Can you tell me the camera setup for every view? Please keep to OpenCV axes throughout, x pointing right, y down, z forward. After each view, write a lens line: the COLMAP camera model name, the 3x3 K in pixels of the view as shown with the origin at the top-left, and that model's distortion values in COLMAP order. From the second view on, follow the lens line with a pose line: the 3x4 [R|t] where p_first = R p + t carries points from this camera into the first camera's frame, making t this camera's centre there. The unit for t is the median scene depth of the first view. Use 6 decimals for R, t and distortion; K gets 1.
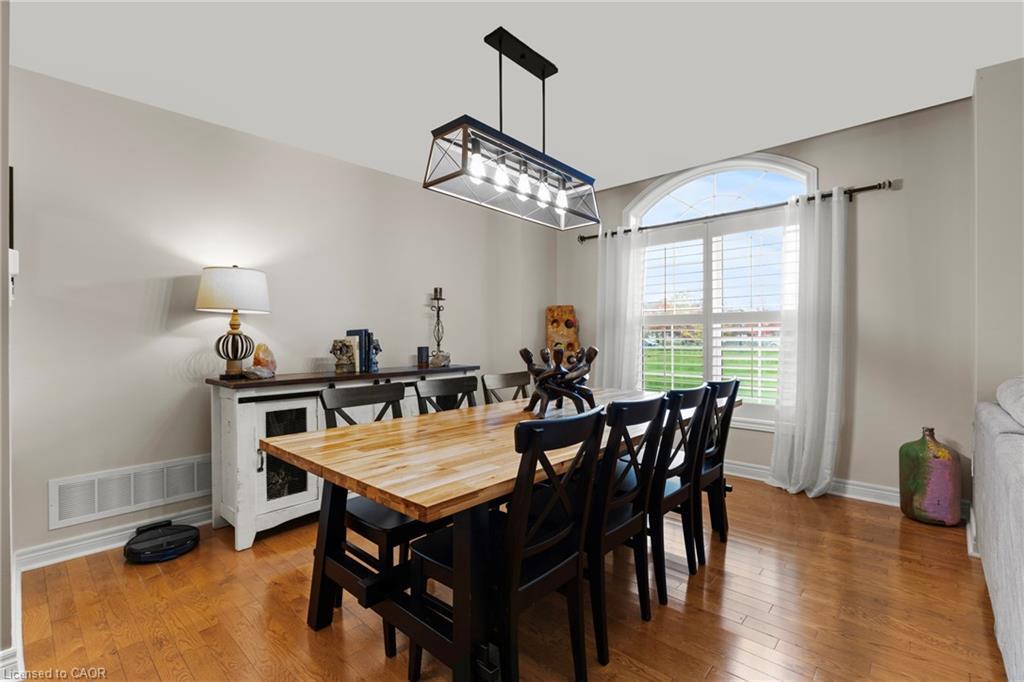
lens RADIAL K [[460.8, 0, 502.9], [0, 460.8, 339.8], [0, 0, 1]] dist [-0.003627, -0.000524]
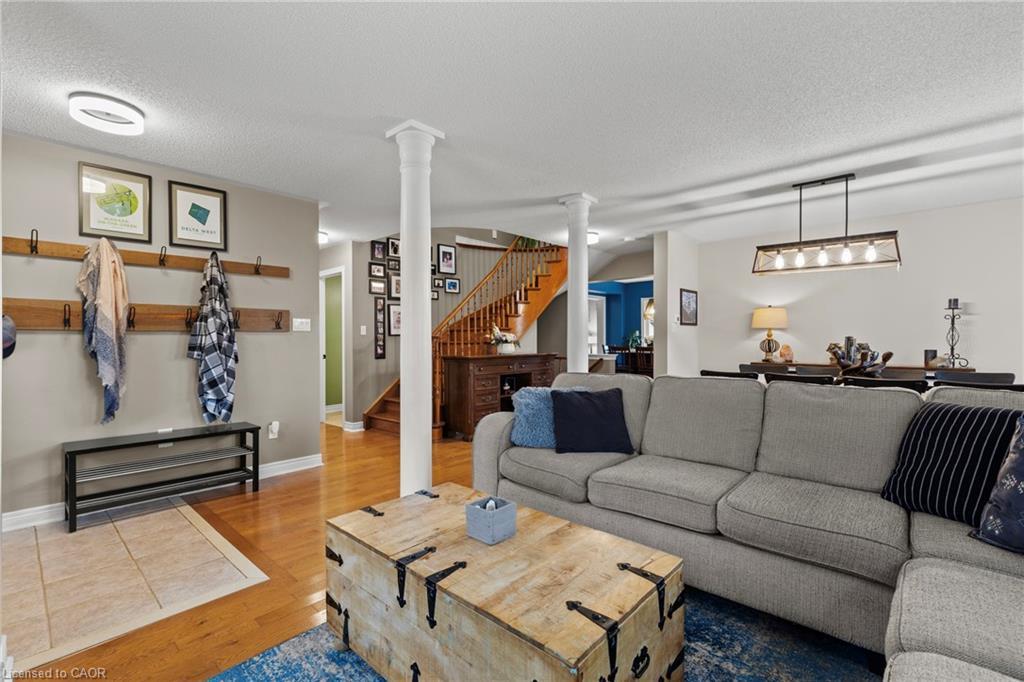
lens RADIAL K [[460.8, 0, 502.9], [0, 460.8, 339.8], [0, 0, 1]] dist [-0.003627, -0.000524]
pose [[0.014208, 0.006335, -0.999879, 1.426365], [-0.002157, 0.999978, 0.006305, -0.023007], [0.999897, 0.002067, 0.014221, -0.193611]]
